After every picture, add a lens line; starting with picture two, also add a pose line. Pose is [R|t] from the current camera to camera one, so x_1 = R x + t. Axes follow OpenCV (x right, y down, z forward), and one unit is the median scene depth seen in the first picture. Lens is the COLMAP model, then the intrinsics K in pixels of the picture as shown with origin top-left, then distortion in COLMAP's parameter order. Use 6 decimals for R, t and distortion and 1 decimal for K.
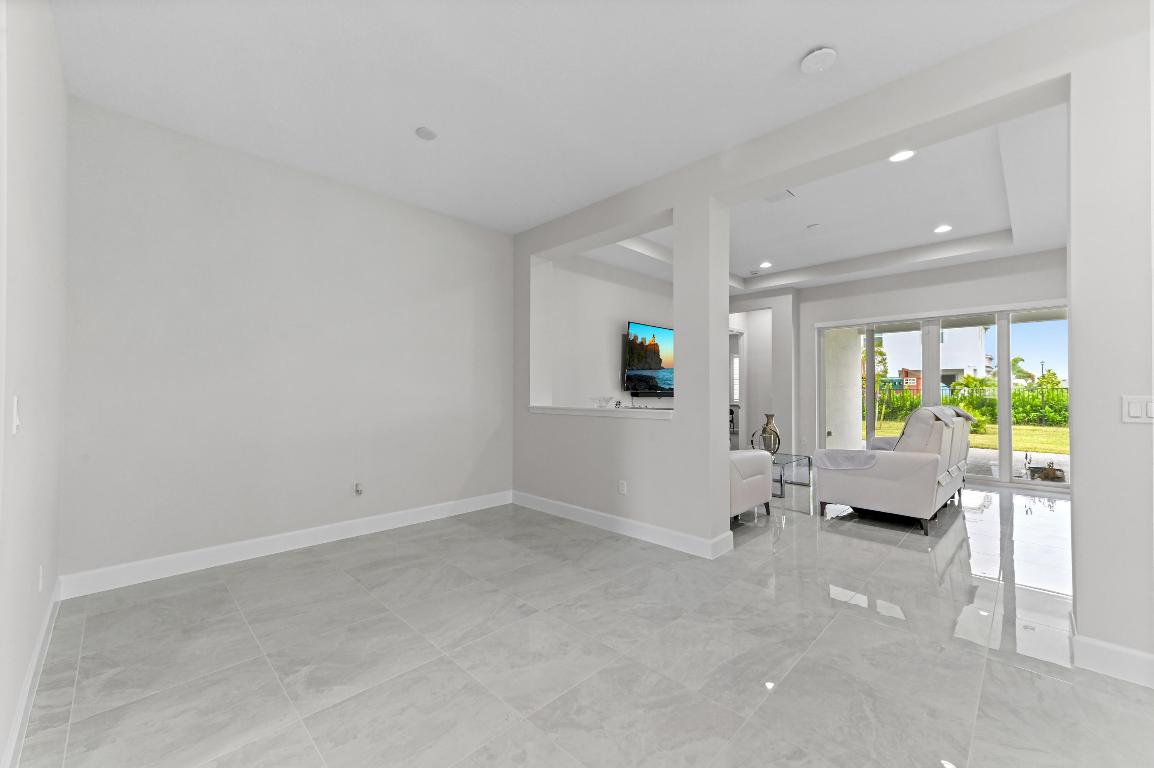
lens RADIAL K [[450.3, 0, 576.5], [0, 450.3, 387.6], [0, 0, 1]] dist [0.008446, -0.000116]
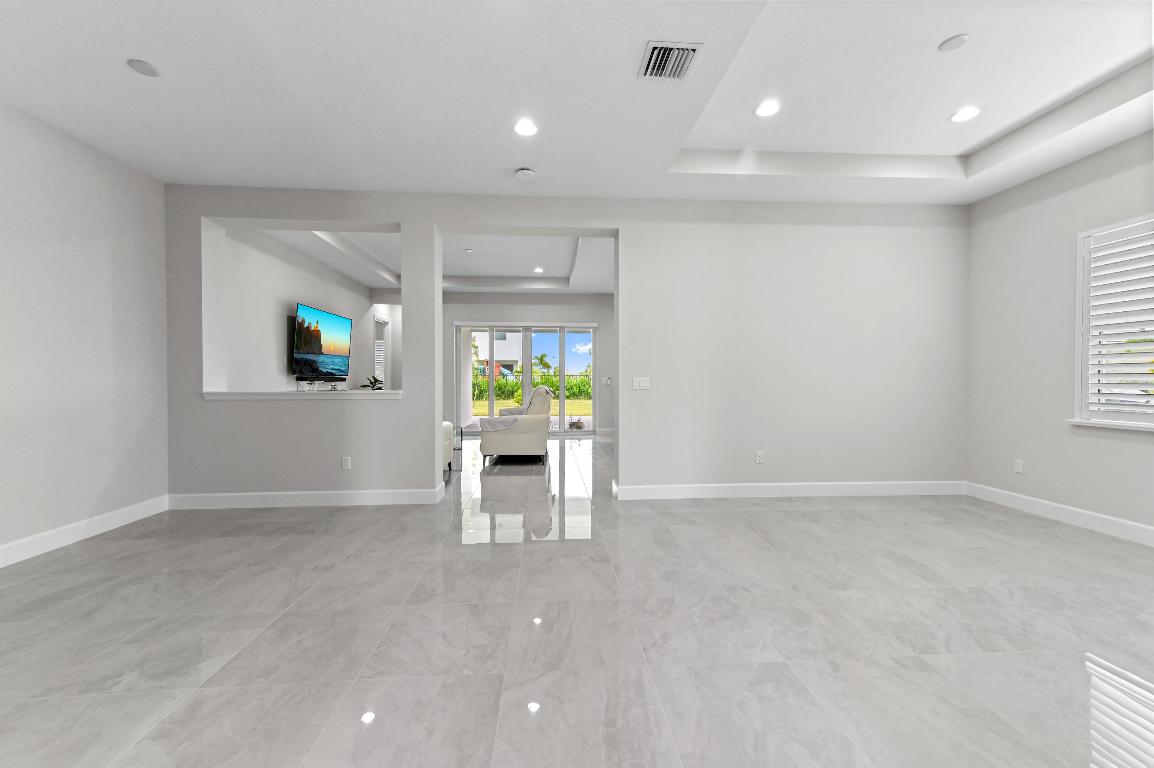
lens RADIAL K [[451.4, 0, 578.4], [0, 451.4, 375.8], [0, 0, 1]] dist [0.017378, 0.000041]
pose [[0.657304, 0.004860, 0.753610, -0.285126], [-0.009440, 0.999954, 0.001785, 0.001927], [-0.753566, -0.008287, 0.657320, -0.117269]]
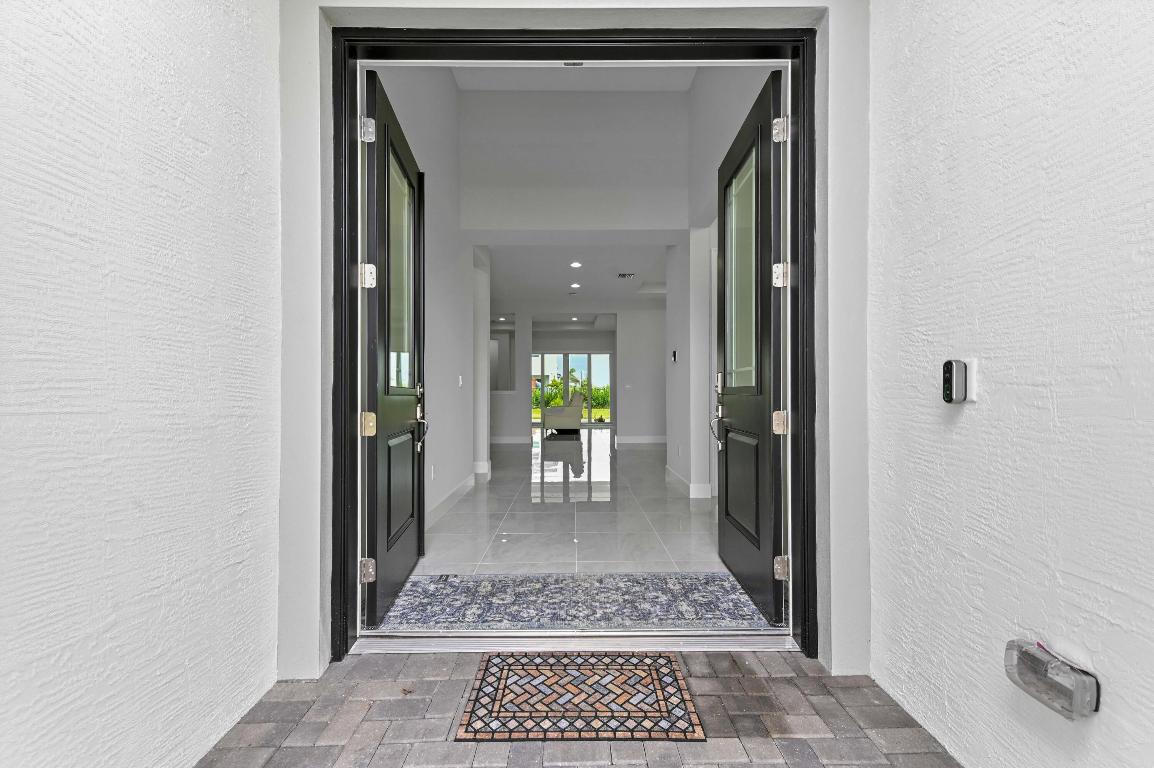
lens RADIAL K [[450.3, 0, 576.5], [0, 450.3, 387.6], [0, 0, 1]] dist [0.008446, -0.000116]
pose [[0.703985, 0.006857, 0.710182, -1.018018], [-0.006350, 0.999974, -0.003360, 0.025056], [-0.710186, -0.002145, 0.704010, -0.800256]]
